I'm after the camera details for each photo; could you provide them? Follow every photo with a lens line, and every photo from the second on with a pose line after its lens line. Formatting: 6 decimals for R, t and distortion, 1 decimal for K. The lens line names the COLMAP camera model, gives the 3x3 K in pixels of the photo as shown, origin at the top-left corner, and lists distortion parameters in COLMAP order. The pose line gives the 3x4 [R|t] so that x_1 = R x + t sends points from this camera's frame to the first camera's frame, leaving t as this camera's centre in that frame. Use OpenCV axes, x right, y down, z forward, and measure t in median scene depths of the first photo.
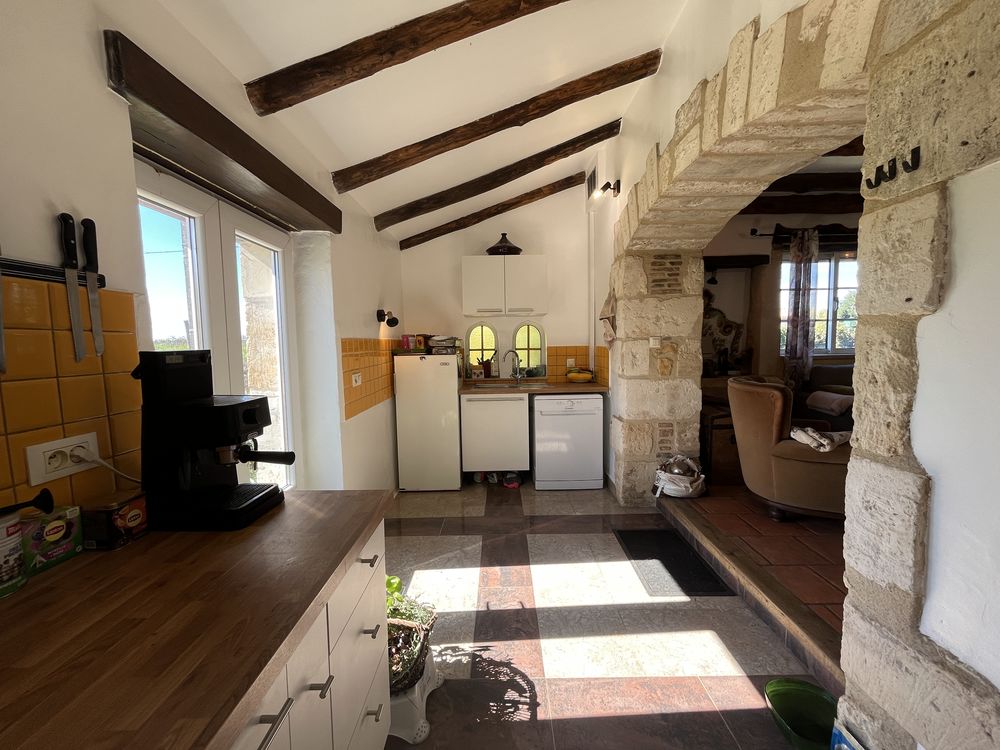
lens RADIAL K [[404.9, 0, 498.9], [0, 404.9, 377.1], [0, 0, 1]] dist [0.000485, -0.001027]
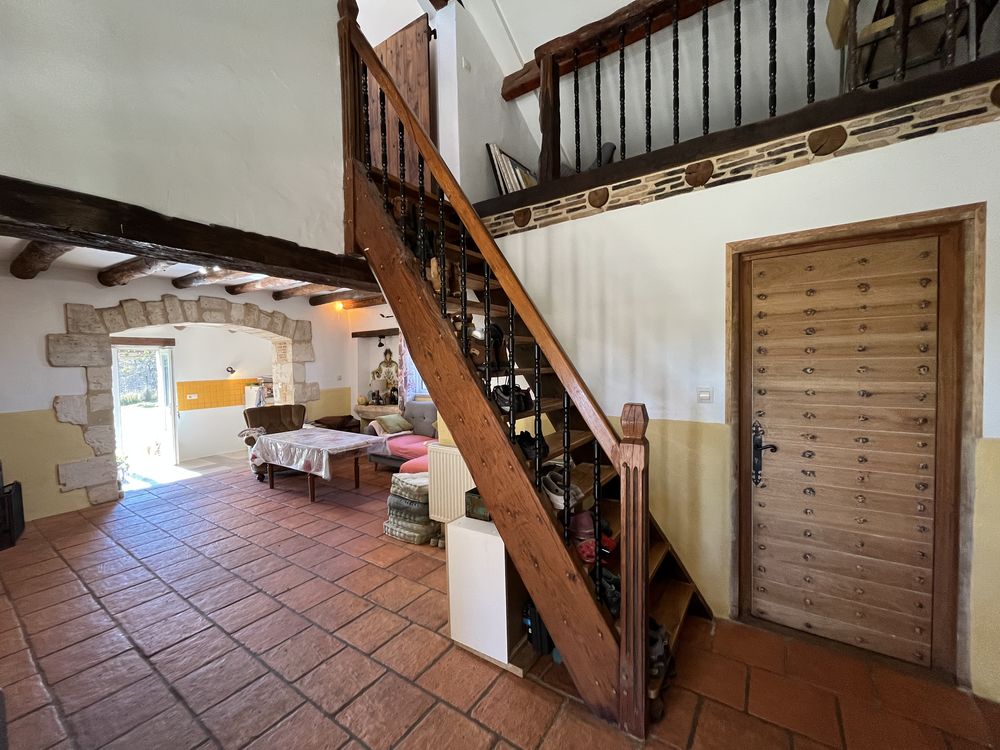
lens RADIAL K [[404.9, 0, 496.5], [0, 404.9, 374.1], [0, 0, 1]] dist [0.000485, -0.001027]
pose [[0.823714, 0.019095, -0.566684, 2.434411], [-0.042040, 0.998739, -0.027455, -0.131999], [0.565445, 0.046438, 0.823478, -0.058691]]
